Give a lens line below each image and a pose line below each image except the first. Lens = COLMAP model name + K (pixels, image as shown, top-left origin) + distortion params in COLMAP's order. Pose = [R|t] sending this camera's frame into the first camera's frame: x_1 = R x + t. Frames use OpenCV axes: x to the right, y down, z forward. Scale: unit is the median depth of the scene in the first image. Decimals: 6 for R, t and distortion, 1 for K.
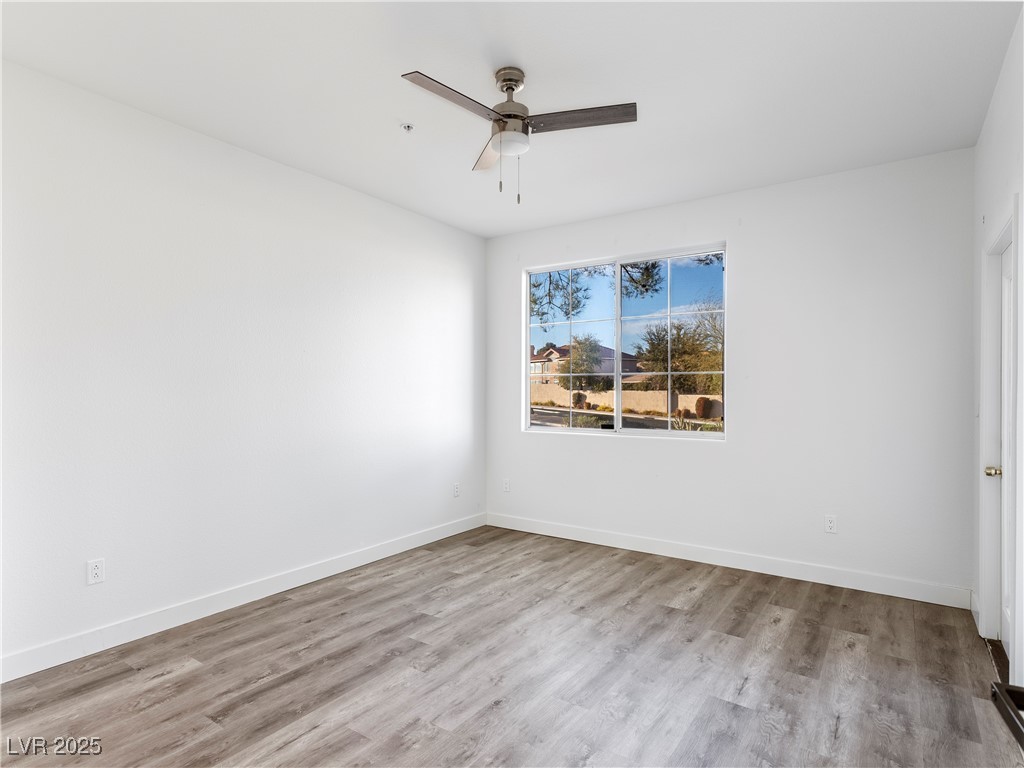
lens RADIAL K [[551.1, 0, 510.5], [0, 551.1, 388.2], [0, 0, 1]] dist [0.003660, 0.002069]
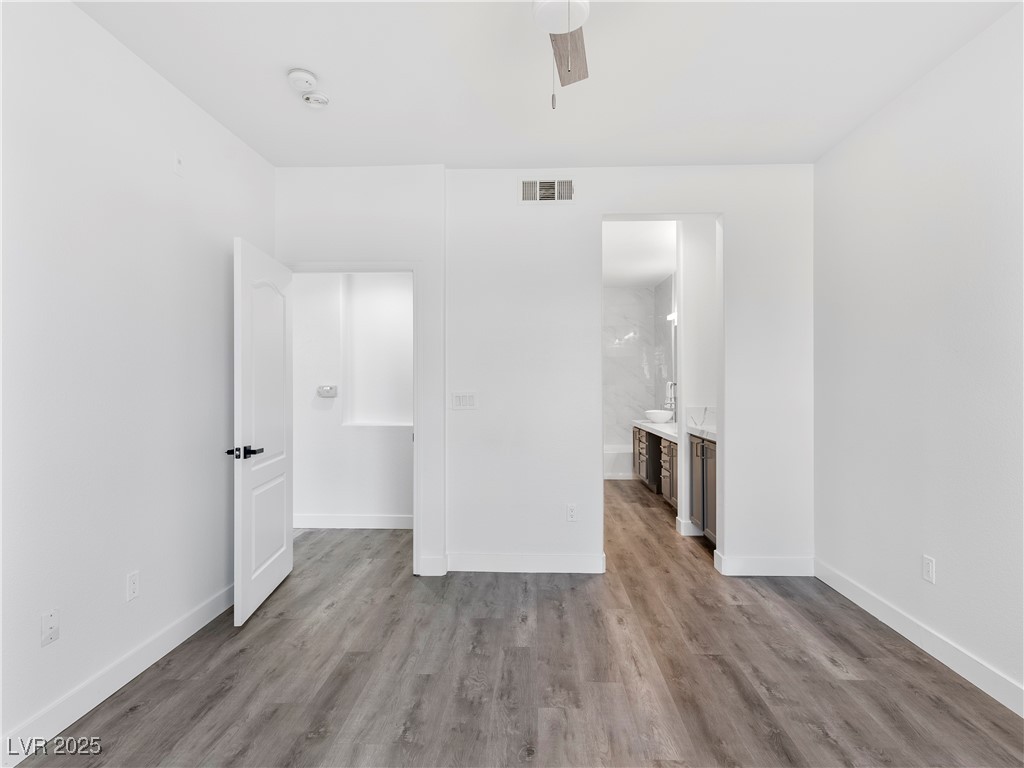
lens RADIAL K [[551.1, 0, 512.9], [0, 551.1, 382.0], [0, 0, 1]] dist [0.003660, 0.002069]
pose [[-0.840554, -0.002916, -0.541721, 0.418438], [-0.000543, 0.999990, -0.004541, 0.011583], [0.541728, -0.003523, -0.840546, 1.559826]]
